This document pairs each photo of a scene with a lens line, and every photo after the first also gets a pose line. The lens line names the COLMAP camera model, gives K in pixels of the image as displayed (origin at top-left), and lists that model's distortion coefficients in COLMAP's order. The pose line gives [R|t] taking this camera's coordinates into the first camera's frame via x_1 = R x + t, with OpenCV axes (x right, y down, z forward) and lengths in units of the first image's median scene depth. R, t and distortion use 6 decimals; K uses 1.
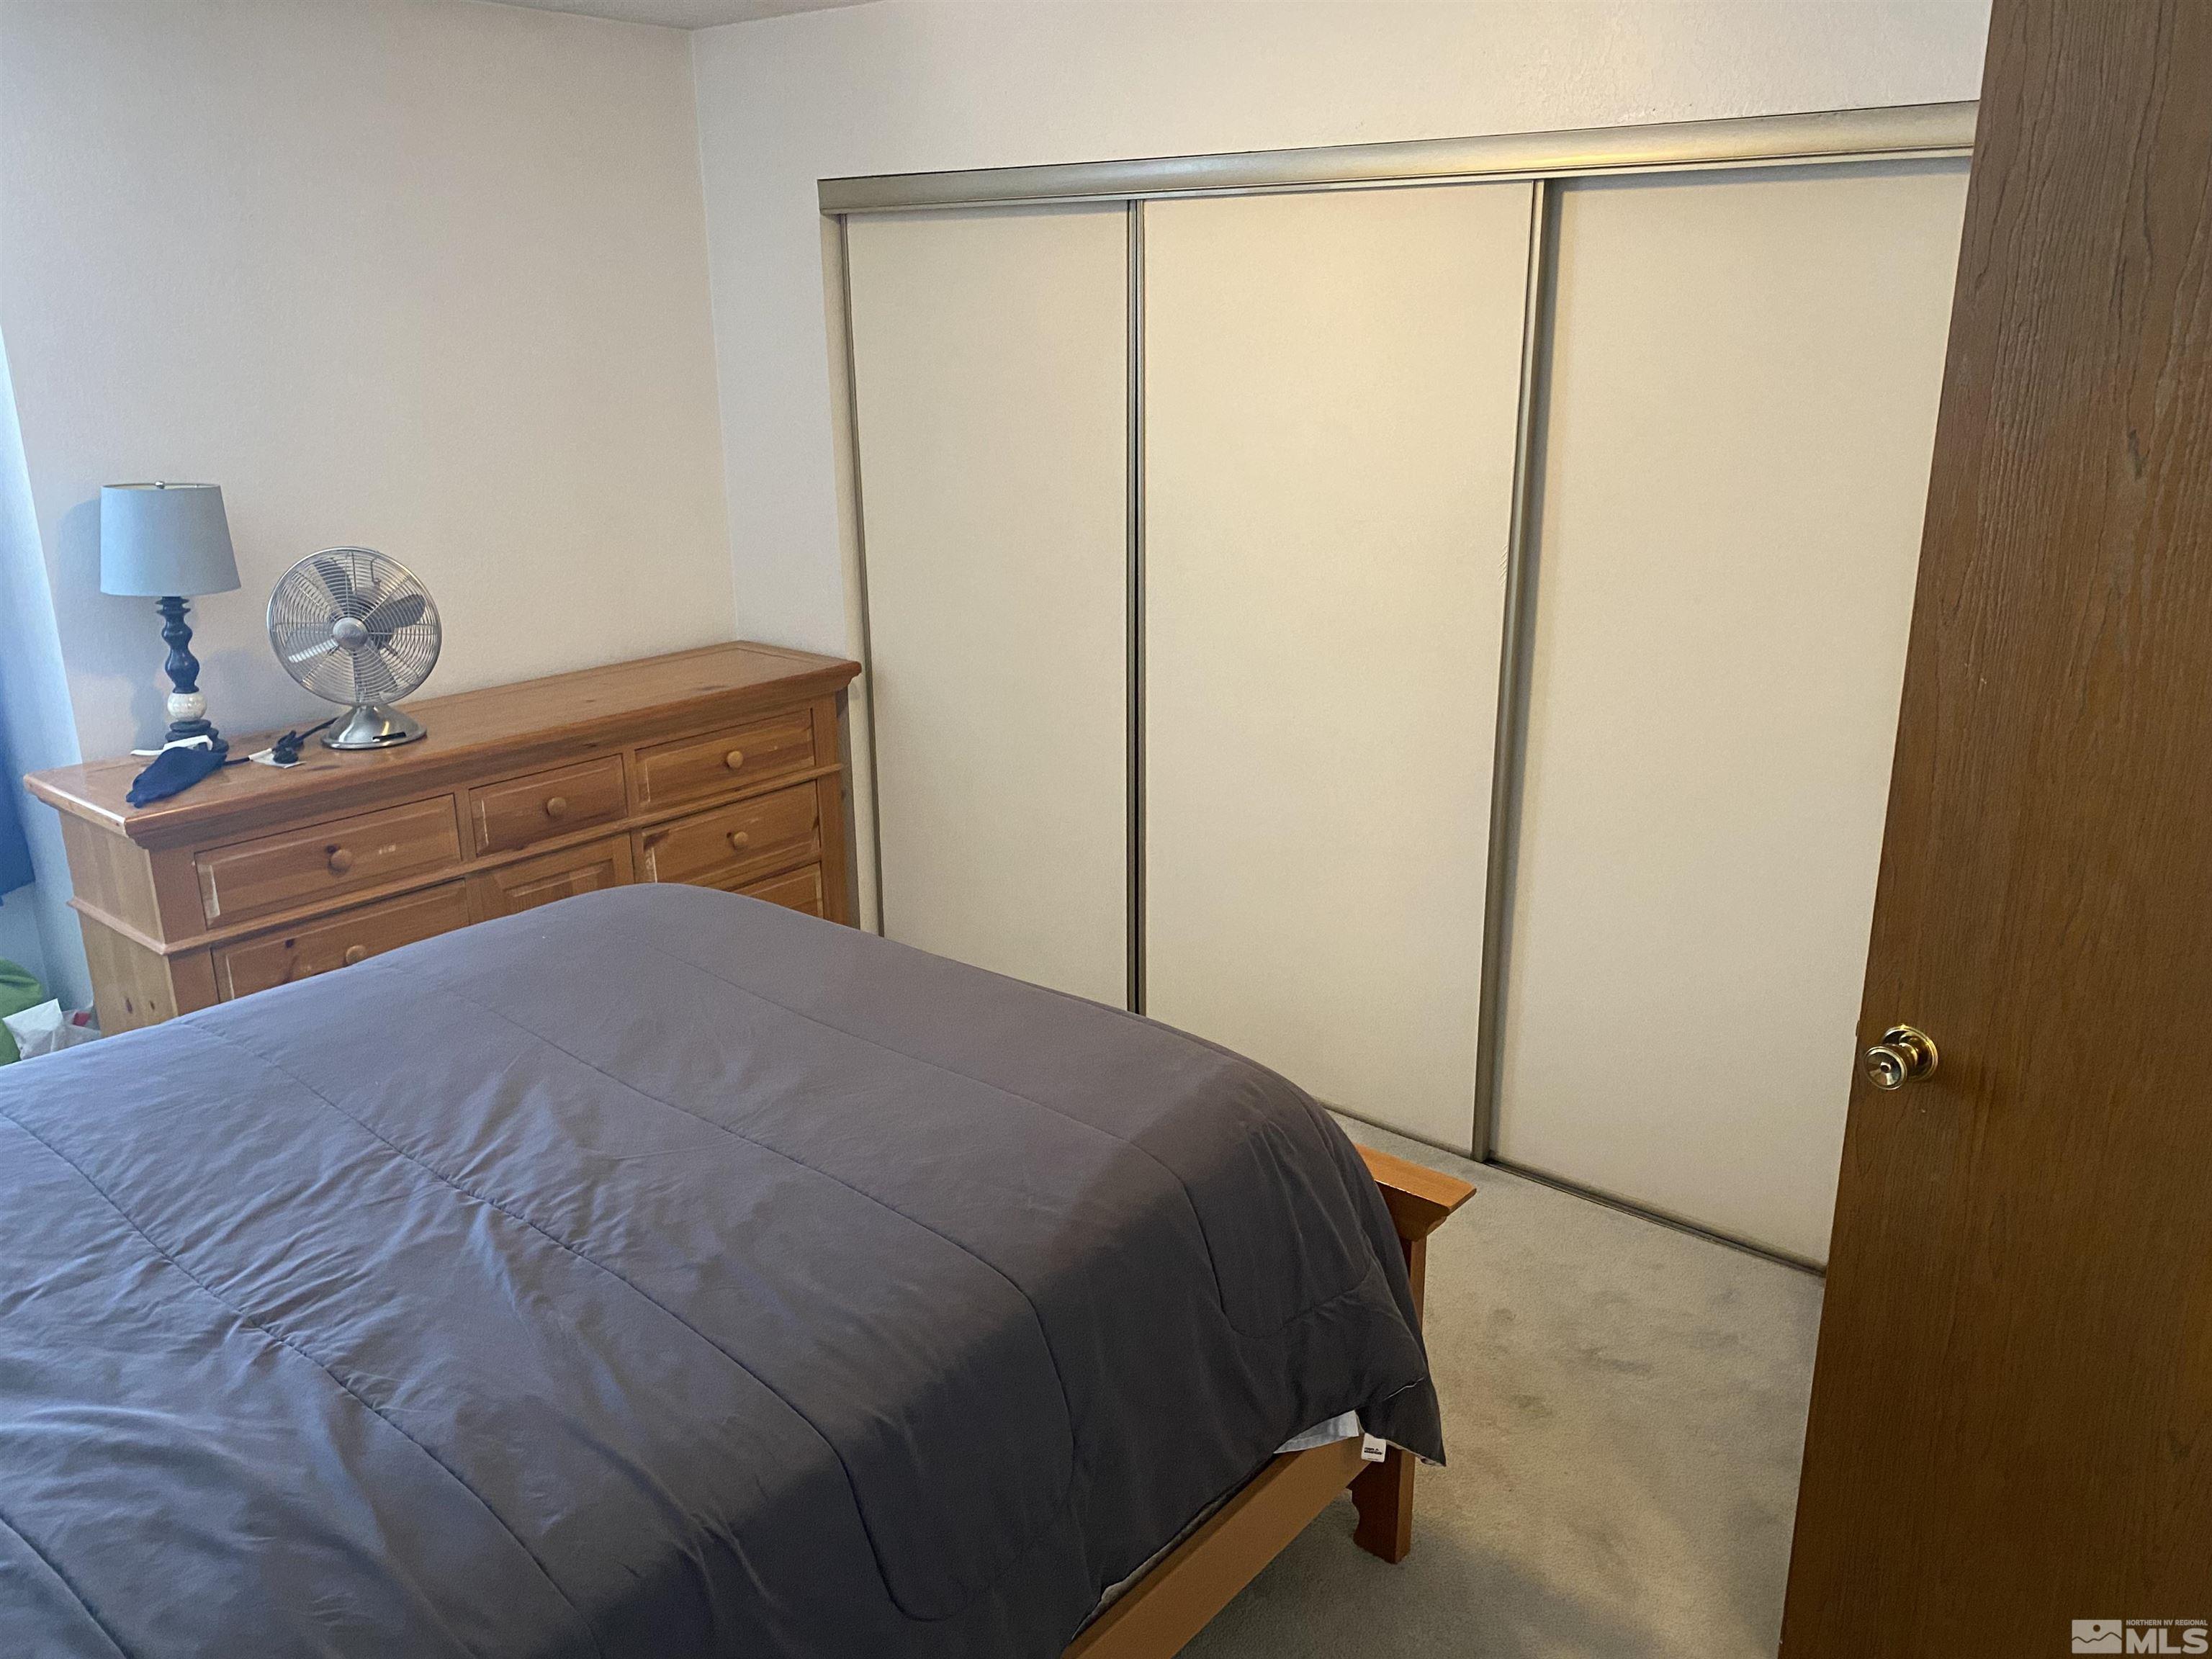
lens RADIAL K [[1672.1, 0, 1106.0], [0, 1672.1, 829.5], [0, 0, 1]] dist [0.019108, -0.012125]
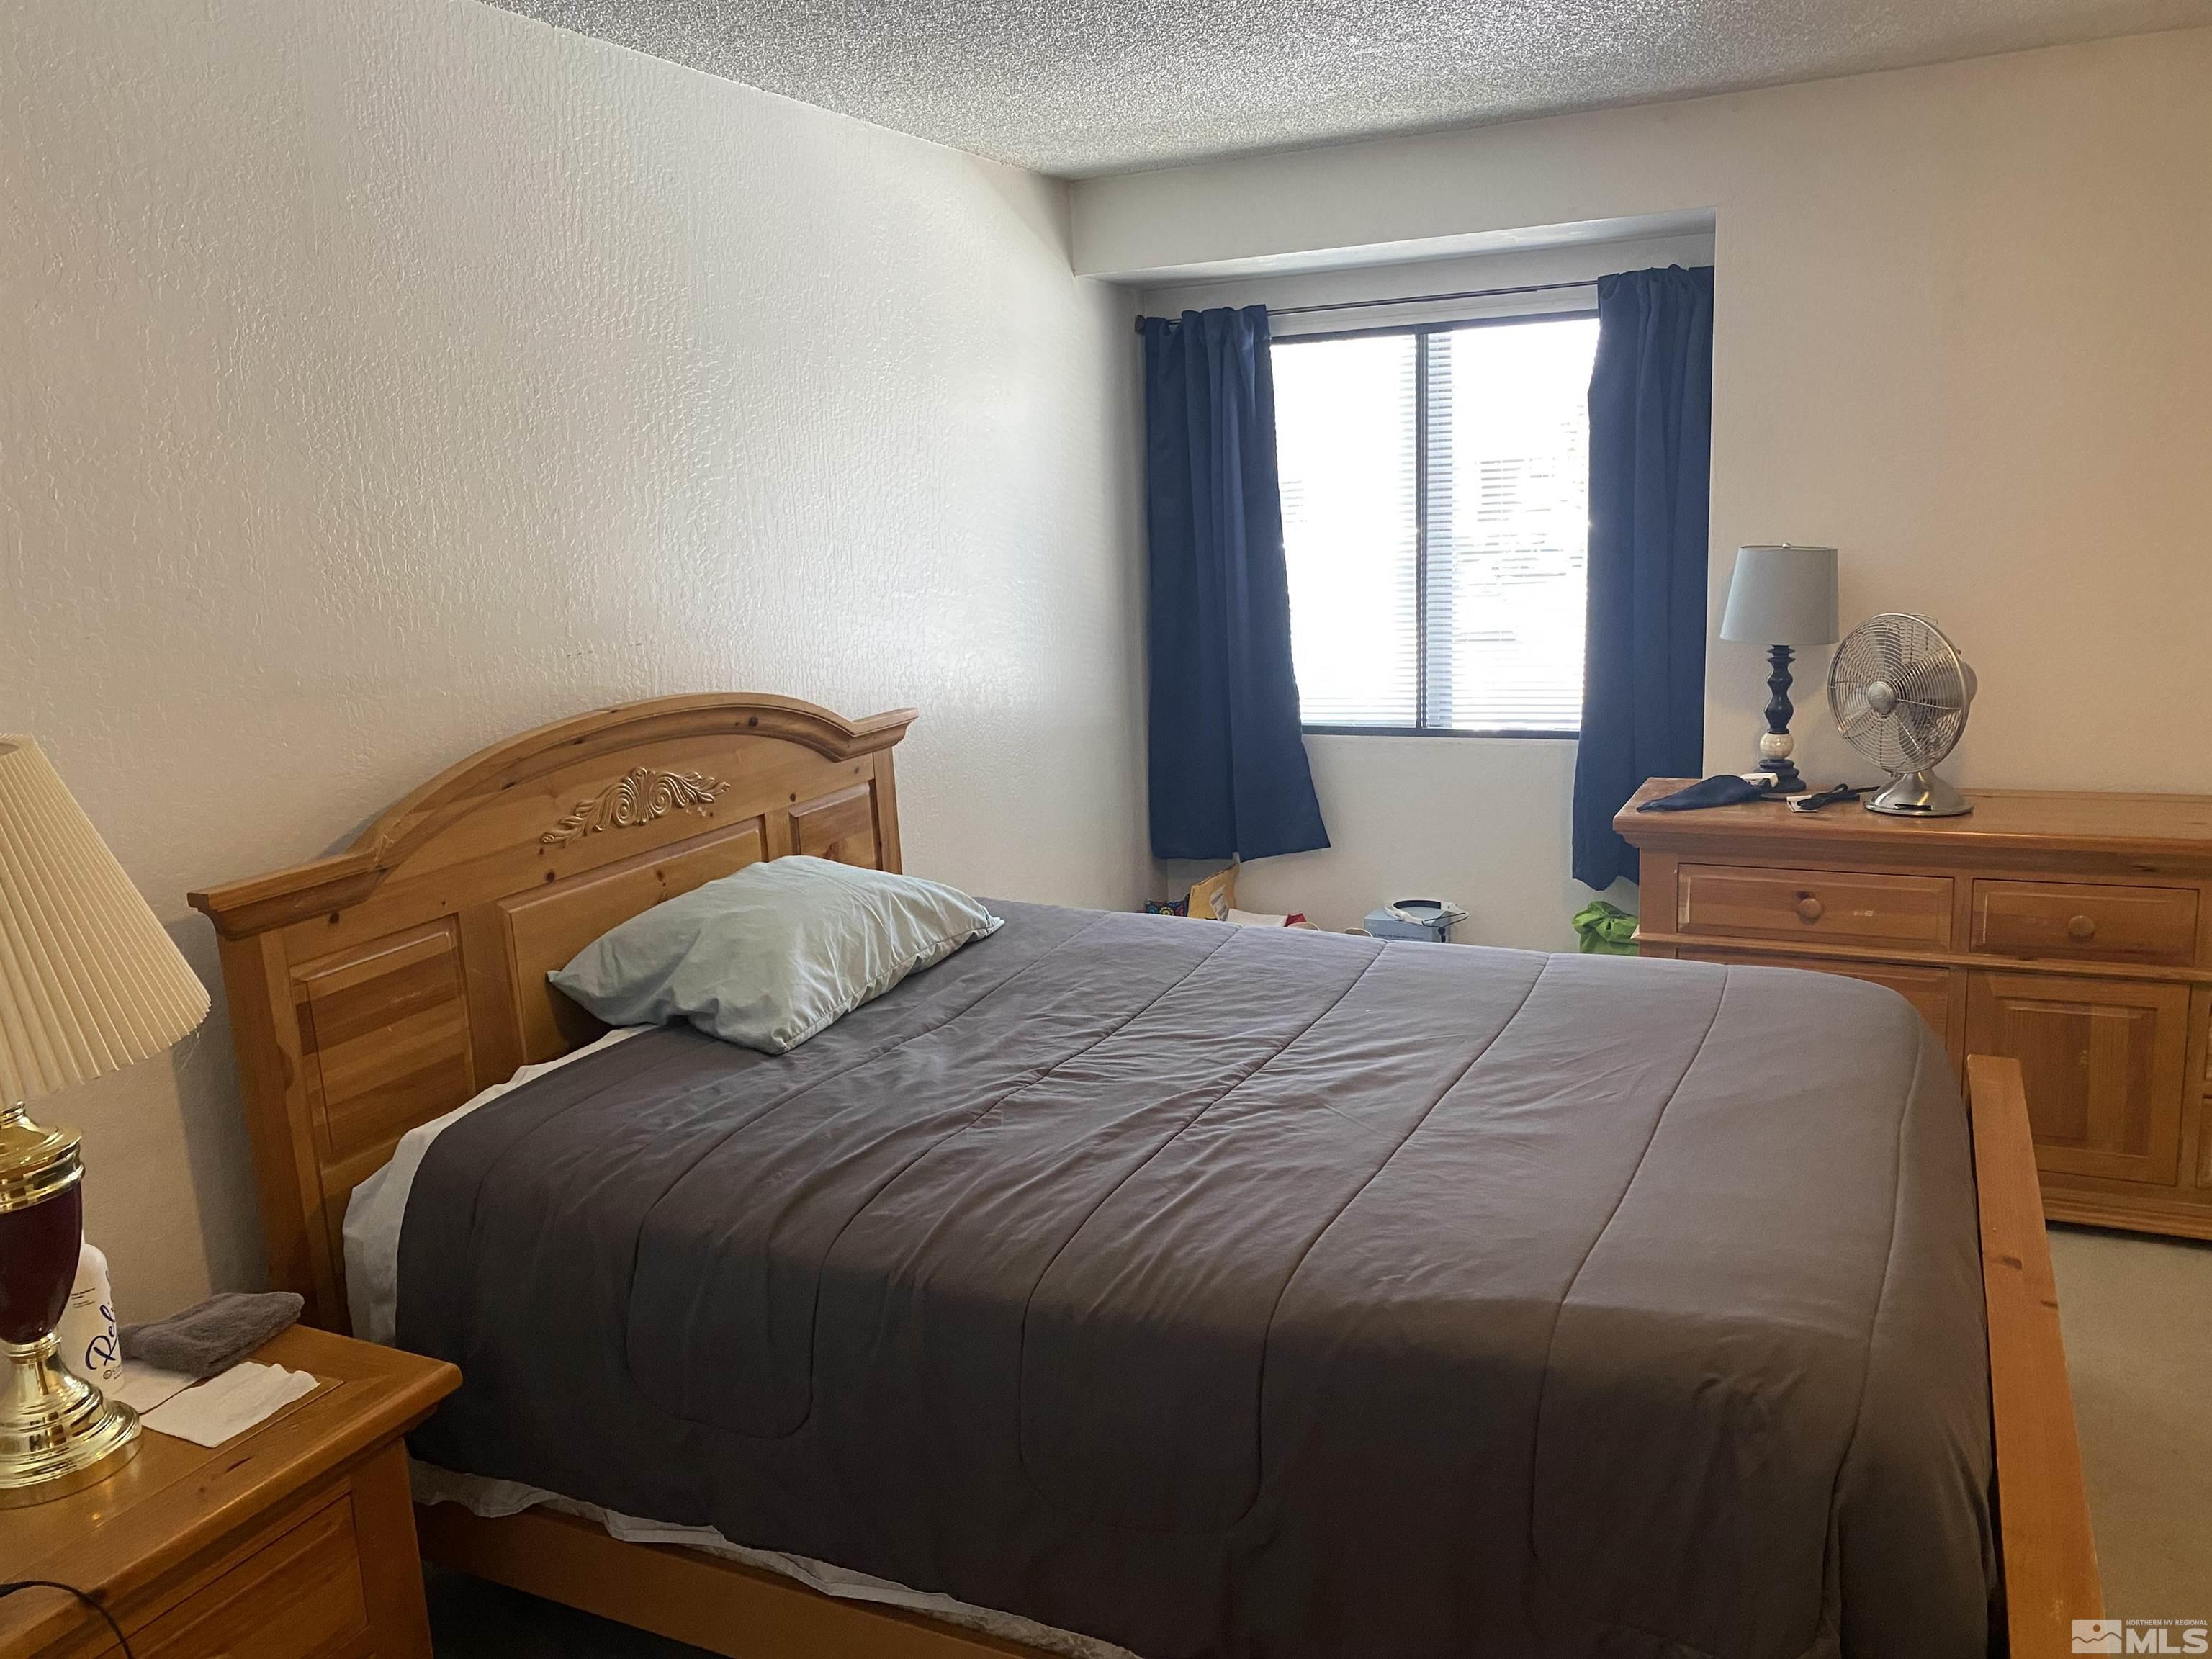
lens RADIAL K [[1672.1, 0, 1106.0], [0, 1672.1, 829.5], [0, 0, 1]] dist [0.019108, -0.012125]
pose [[0.243339, 0.186333, -0.951875, 0.410249], [-0.248017, 0.960702, 0.124657, -0.049272], [0.937696, 0.205747, 0.279990, 0.294696]]
